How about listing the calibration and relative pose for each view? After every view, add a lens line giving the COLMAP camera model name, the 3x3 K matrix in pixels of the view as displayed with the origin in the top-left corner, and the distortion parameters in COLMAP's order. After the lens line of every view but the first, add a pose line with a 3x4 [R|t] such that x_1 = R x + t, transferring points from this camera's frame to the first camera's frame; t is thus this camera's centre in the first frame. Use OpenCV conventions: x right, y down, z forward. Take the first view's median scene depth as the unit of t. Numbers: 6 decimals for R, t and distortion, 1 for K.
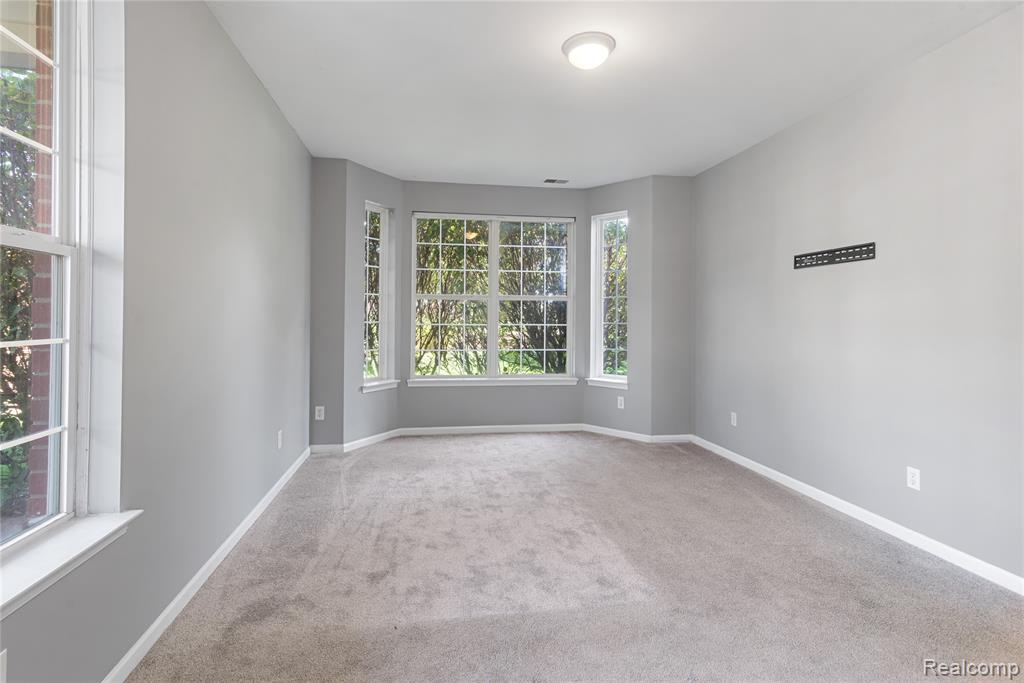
lens RADIAL K [[498.6, 0, 495.5], [0, 498.6, 318.3], [0, 0, 1]] dist [0.010520, 0.001171]
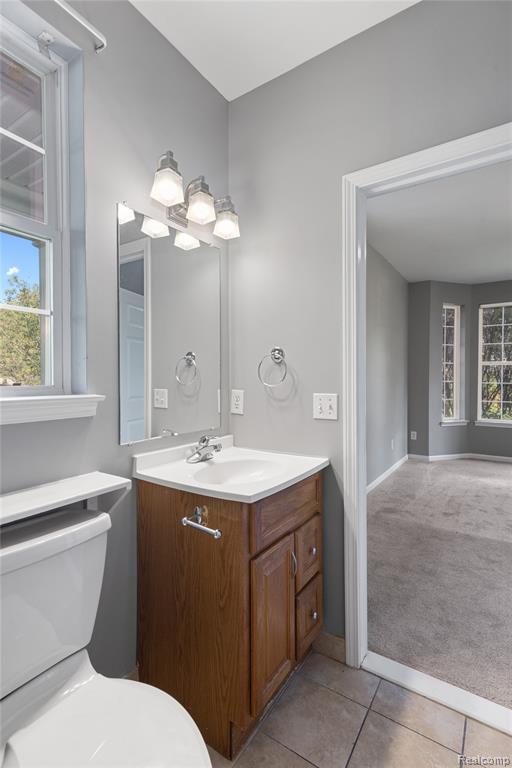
lens RADIAL K [[373.9, 0, 254.5], [0, 373.9, 382.8], [0, 0, 1]] dist [0.010520, 0.001171]
pose [[0.745514, 0.000742, -0.666490, 0.145983], [0.005280, 0.999961, 0.007018, 0.001219], [0.666469, -0.008751, 0.745481, -0.483246]]
